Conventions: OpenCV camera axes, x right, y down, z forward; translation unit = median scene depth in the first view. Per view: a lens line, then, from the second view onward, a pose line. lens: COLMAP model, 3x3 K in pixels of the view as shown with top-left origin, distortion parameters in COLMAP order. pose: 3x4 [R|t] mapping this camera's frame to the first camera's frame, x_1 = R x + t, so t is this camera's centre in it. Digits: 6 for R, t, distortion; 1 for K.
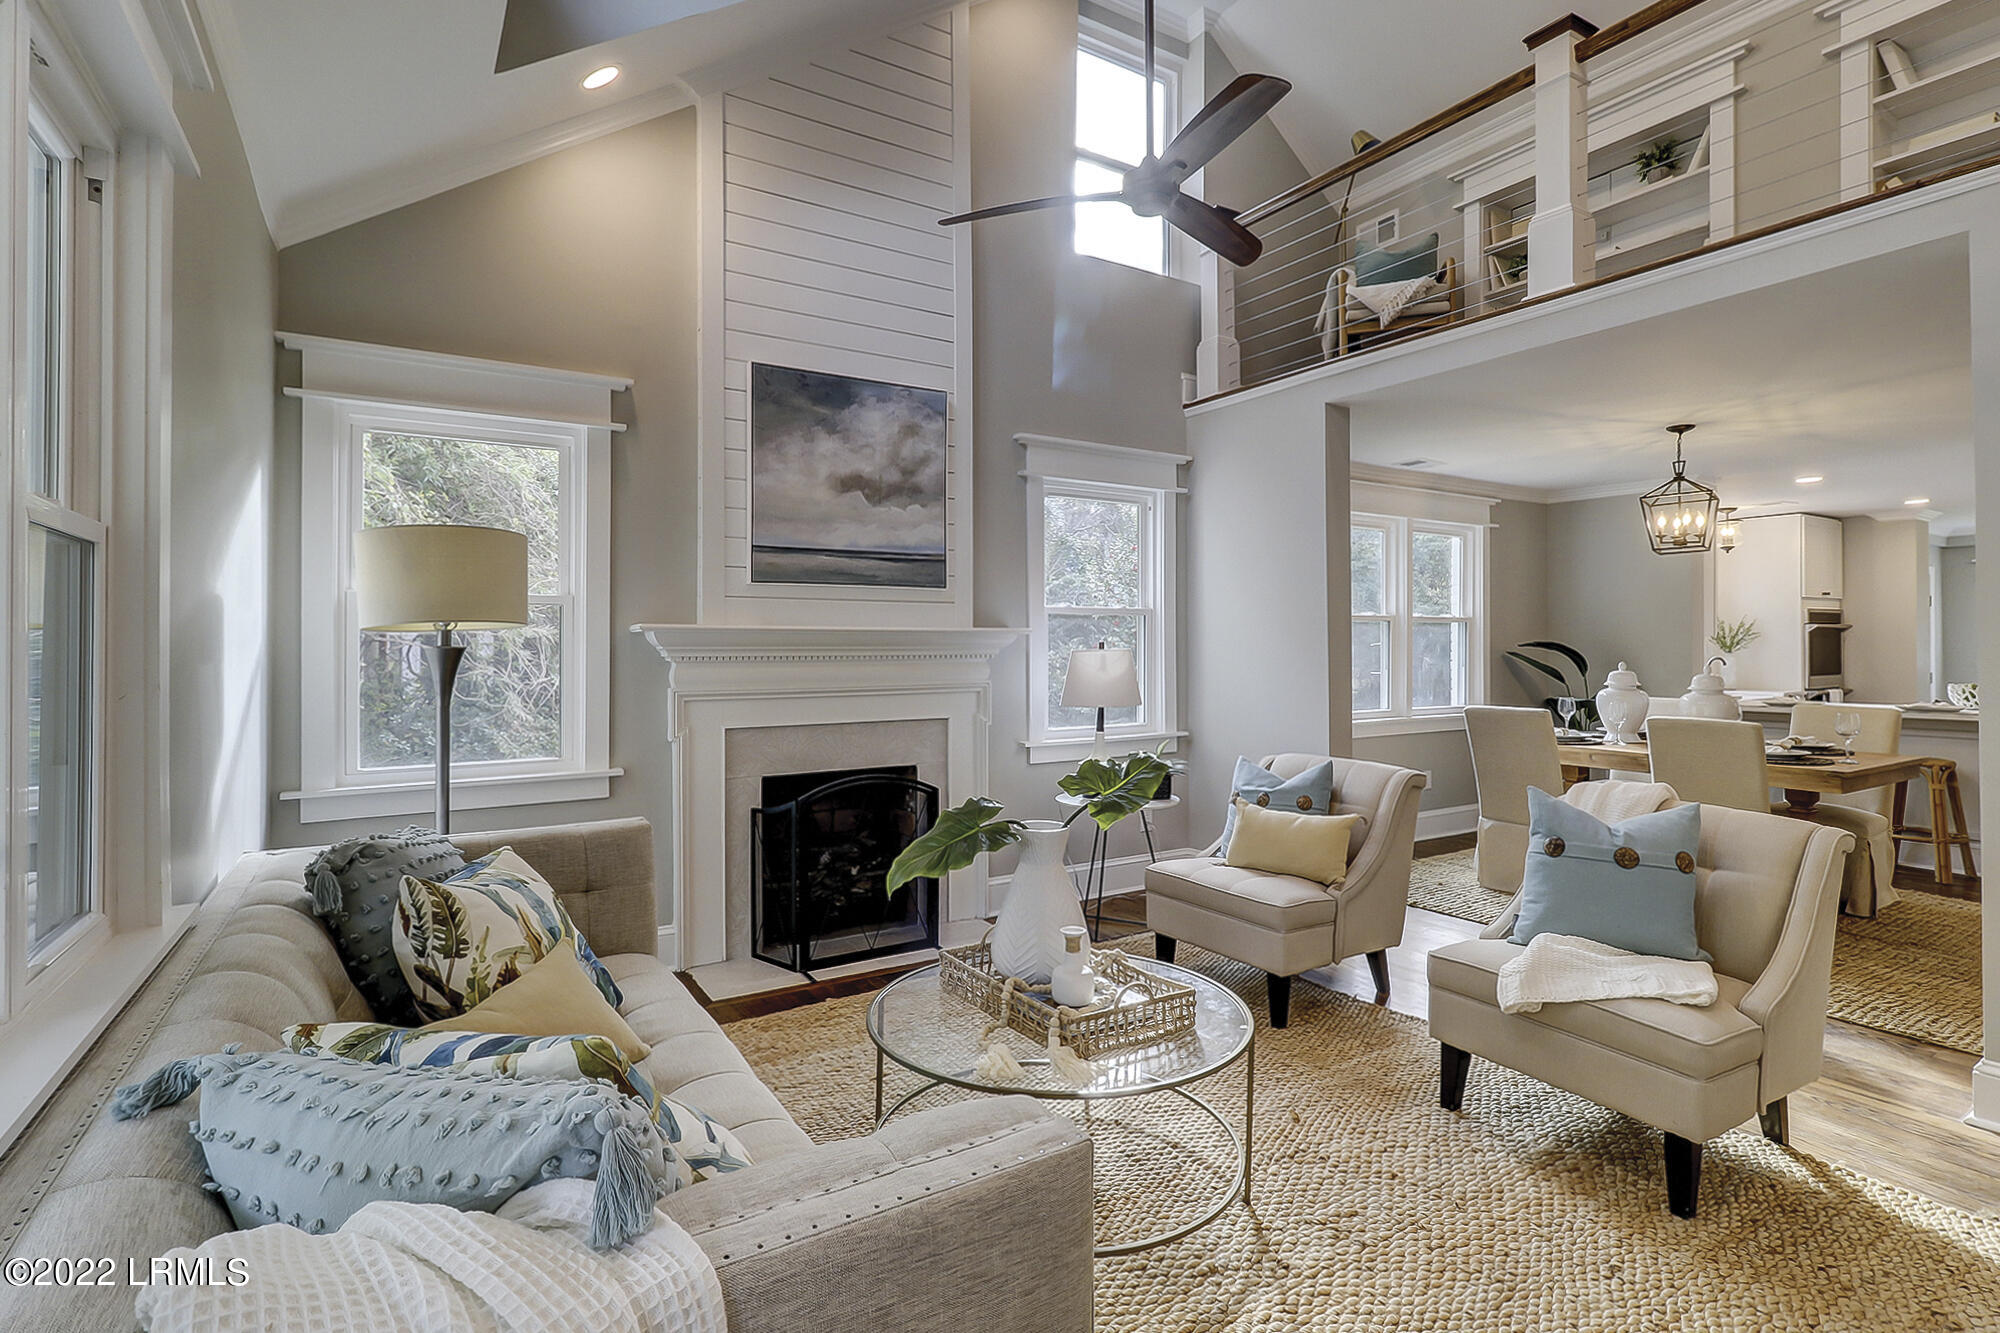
lens RADIAL K [[964.8, 0, 1037.0], [0, 964.8, 645.6], [0, 0, 1]] dist [-0.000907, 0.000274]
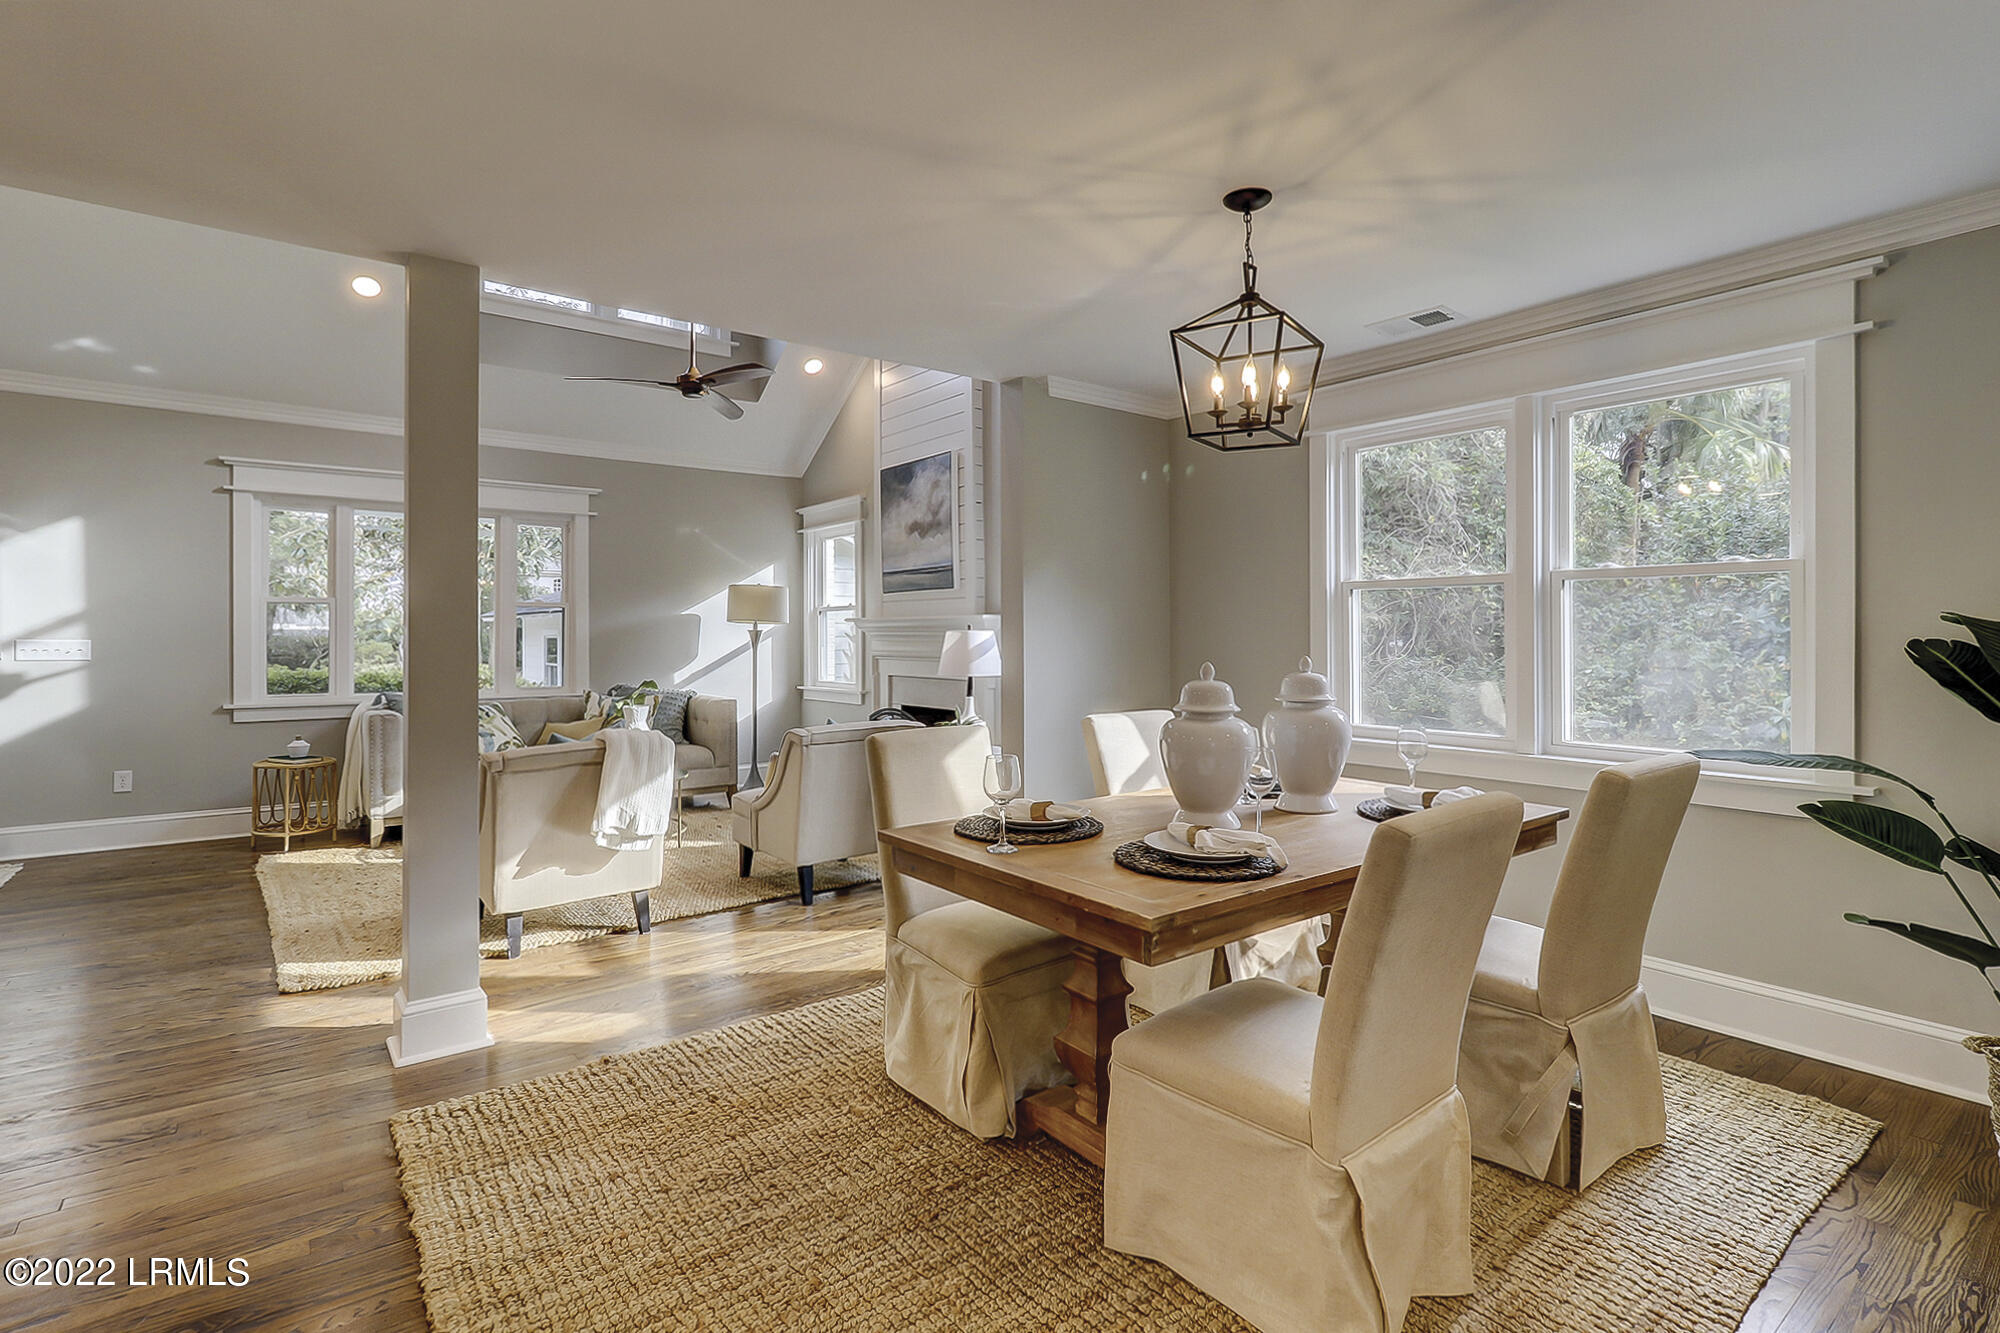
lens RADIAL K [[957.8, 0, 1006.3], [0, 957.8, 643.0], [0, 0, 1]] dist [-0.001673, 0.000267]
pose [[0.086471, 0.010772, -0.996196, 1.556456], [0.000882, 0.999940, 0.010889, 0.007829], [0.996254, -0.001820, 0.086456, 1.116754]]
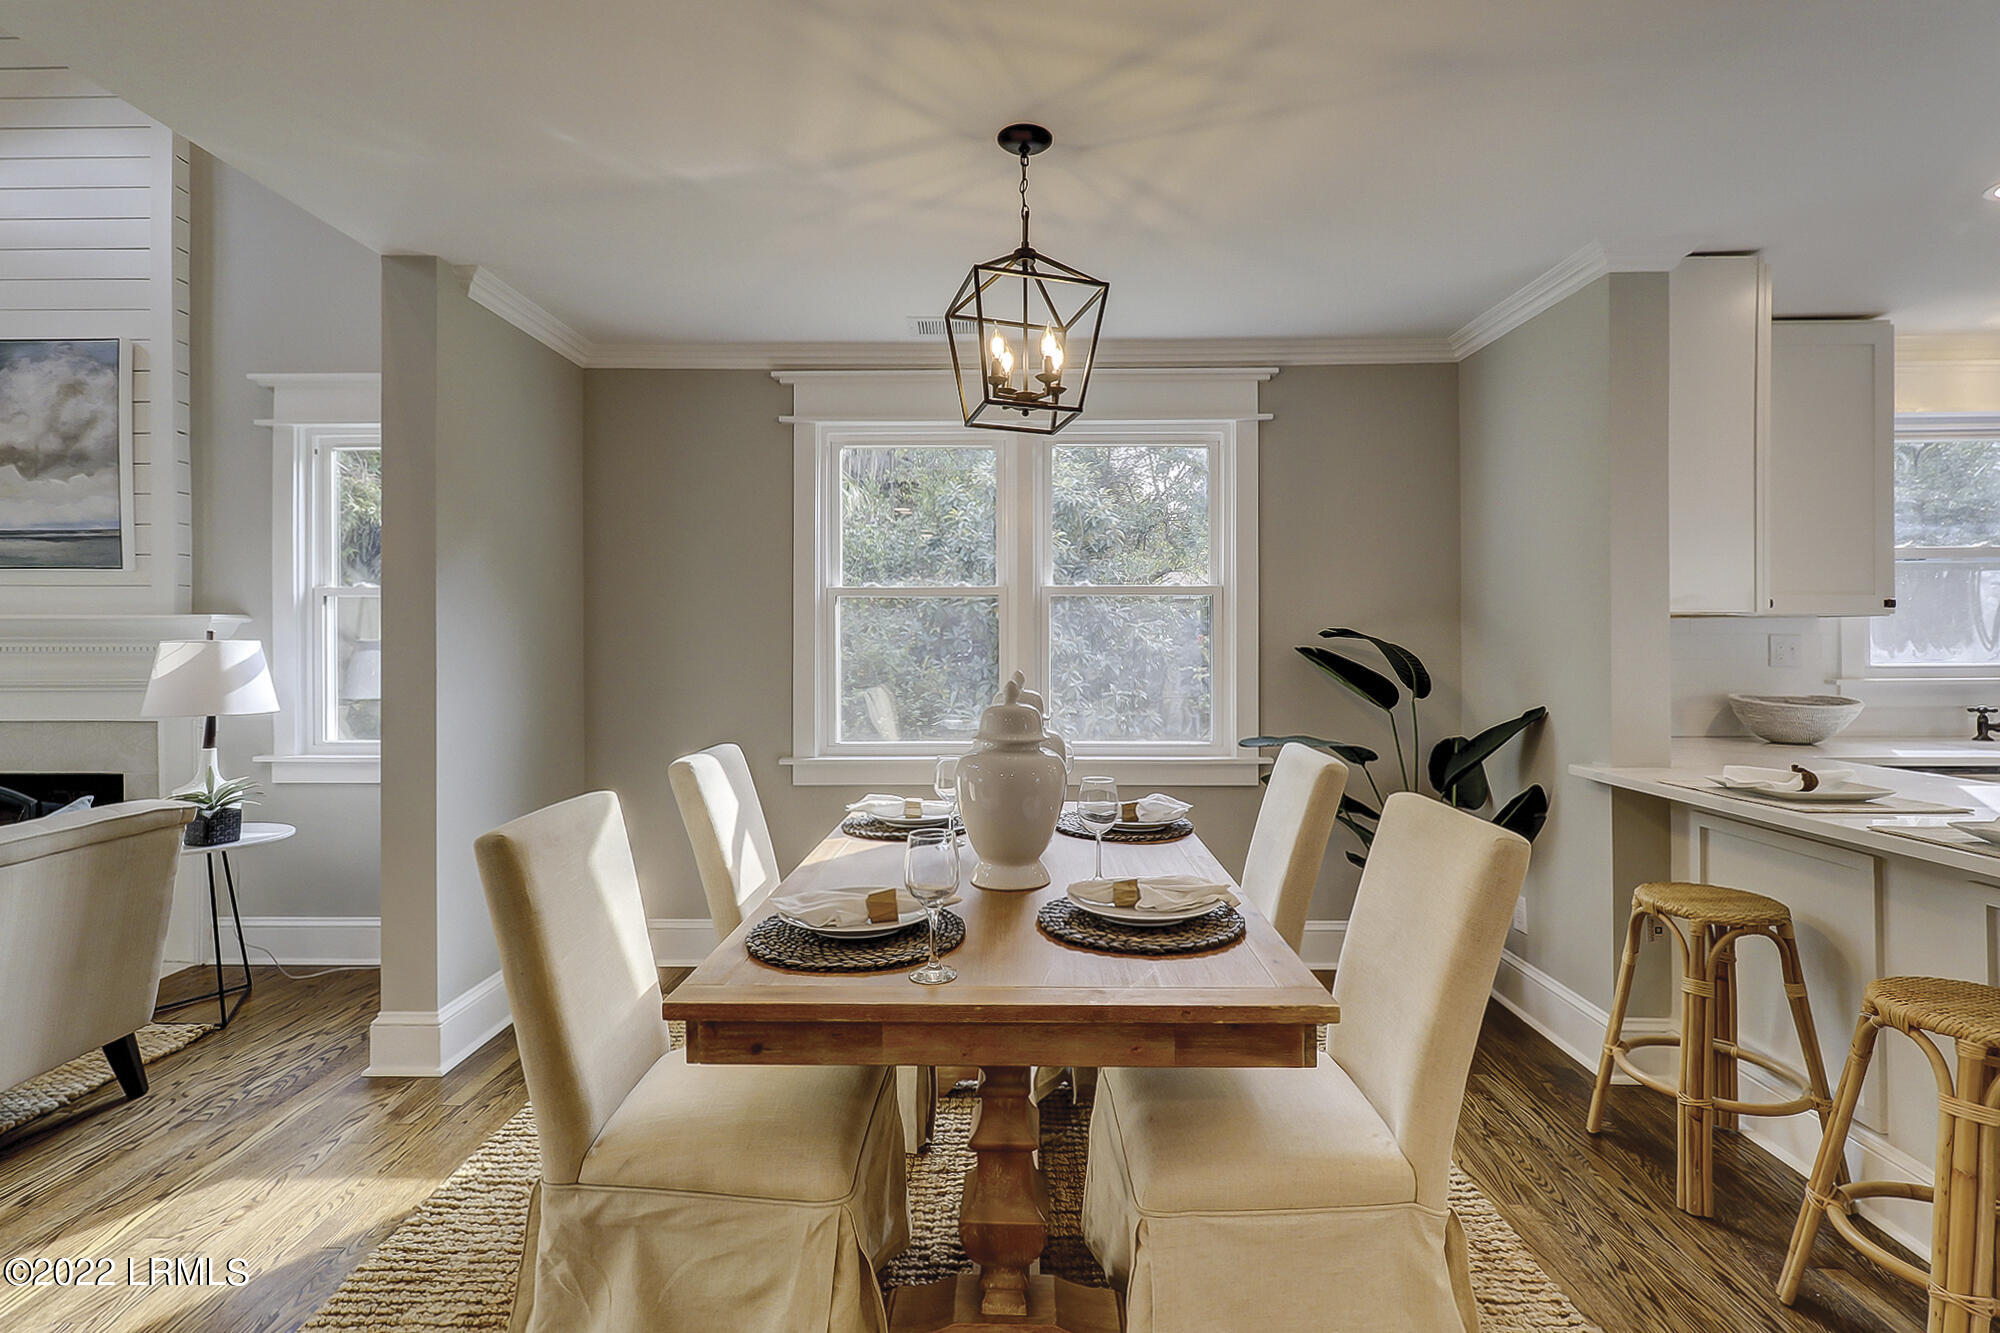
lens RADIAL K [[967.3, 0, 1000.1], [0, 967.3, 640.6], [0, 0, 1]] dist [-0.001334, 0.001001]
pose [[0.831005, -0.000997, -0.556264, 1.198595], [0.000851, 1.000000, -0.000521, 0.005950], [0.556264, -0.000041, 0.831005, 0.843271]]
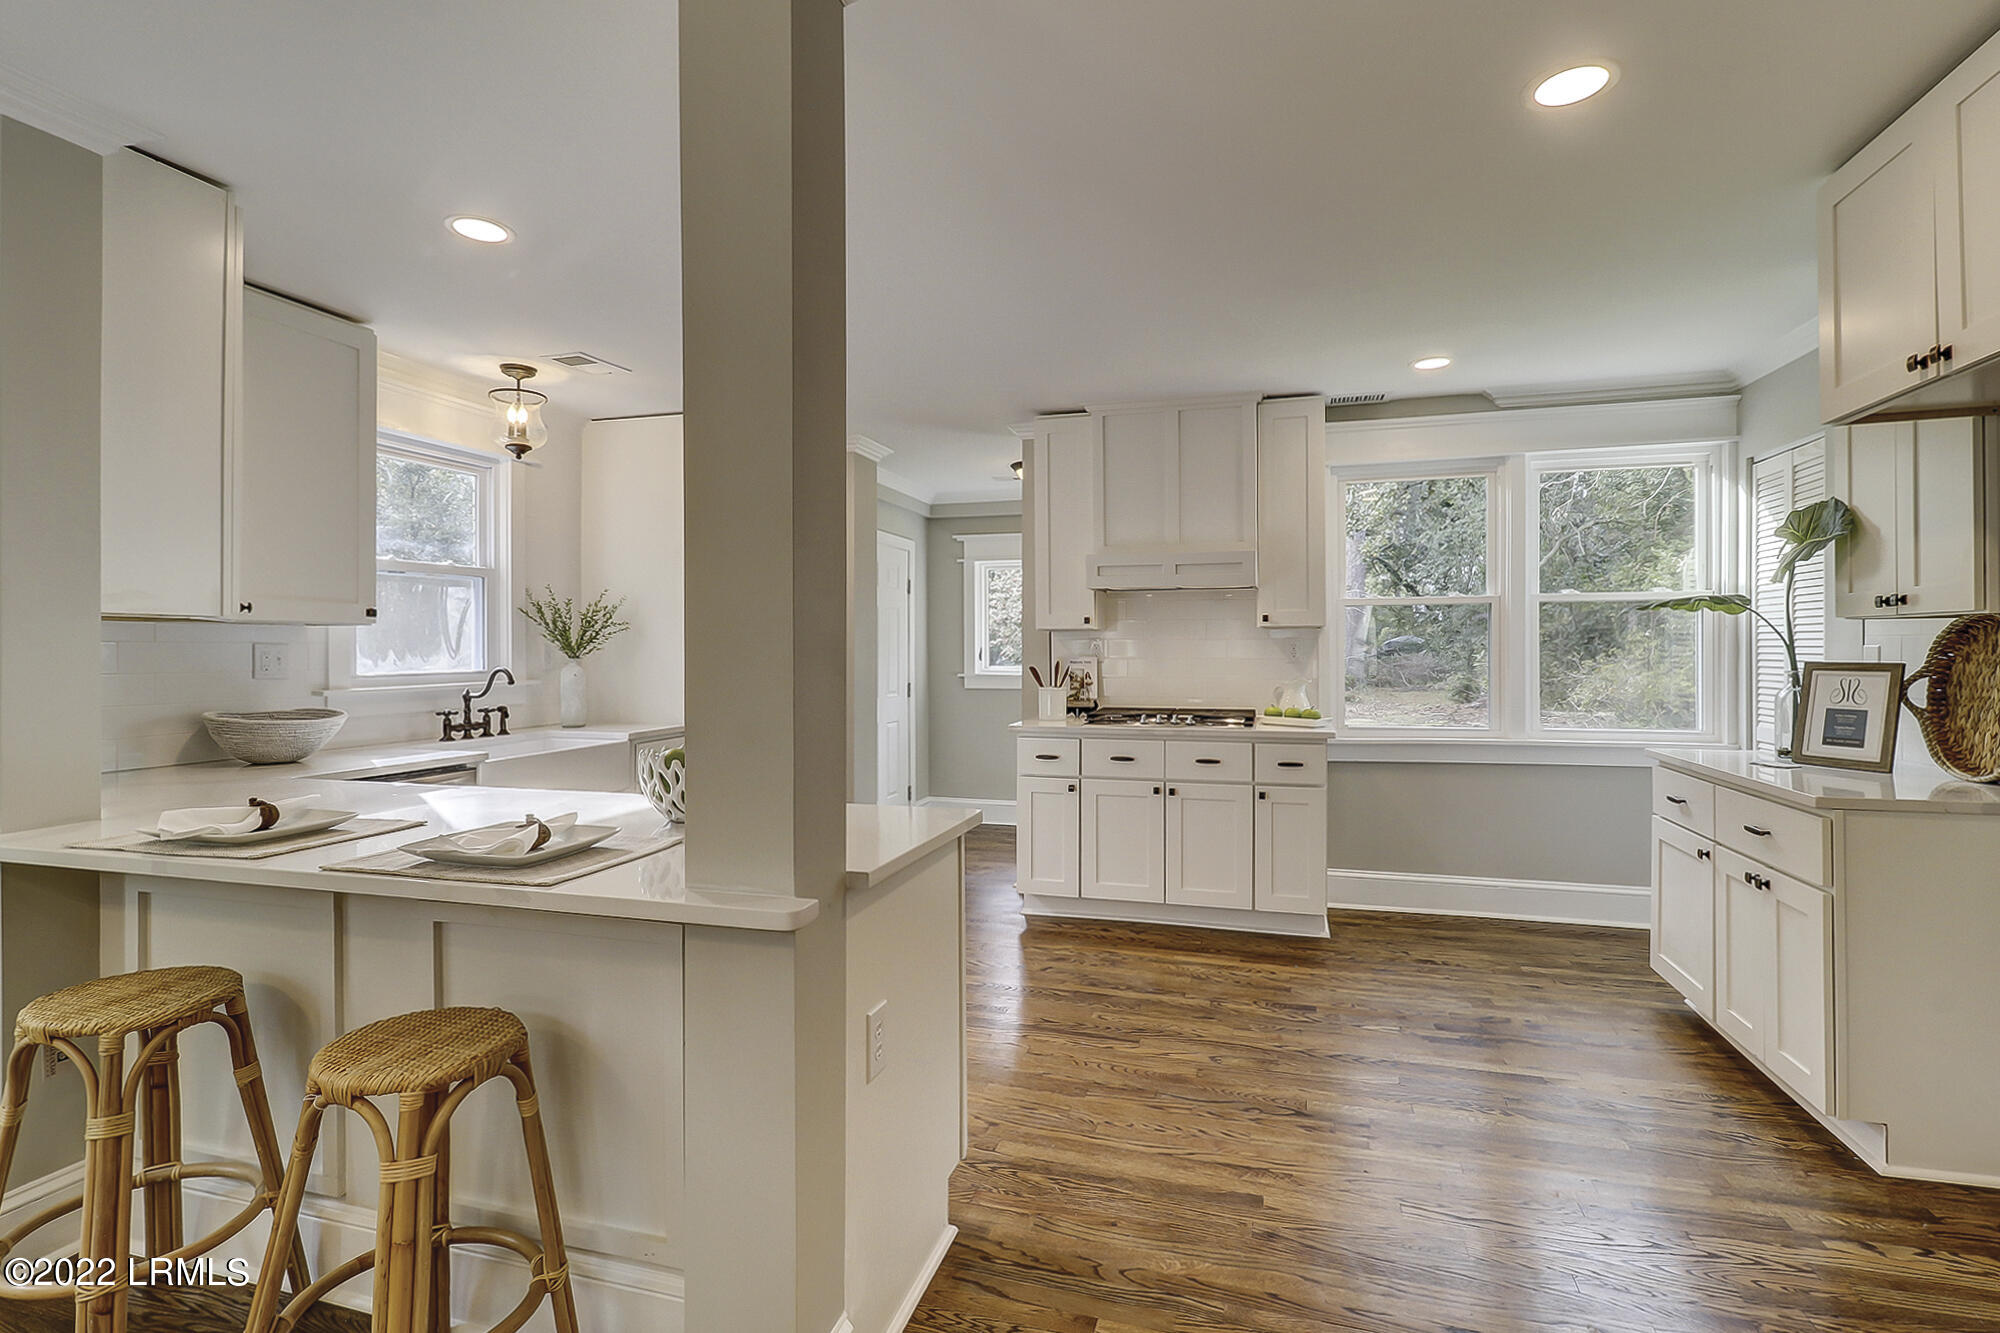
lens RADIAL K [[967.3, 0, 1000.1], [0, 967.3, 640.6], [0, 0, 1]] dist [-0.001334, 0.001001]
pose [[0.757344, 0.007751, 0.652970, 1.242275], [-0.001641, 0.999949, -0.009966, 0.005545], [-0.653014, 0.006477, 0.757319, 0.989517]]
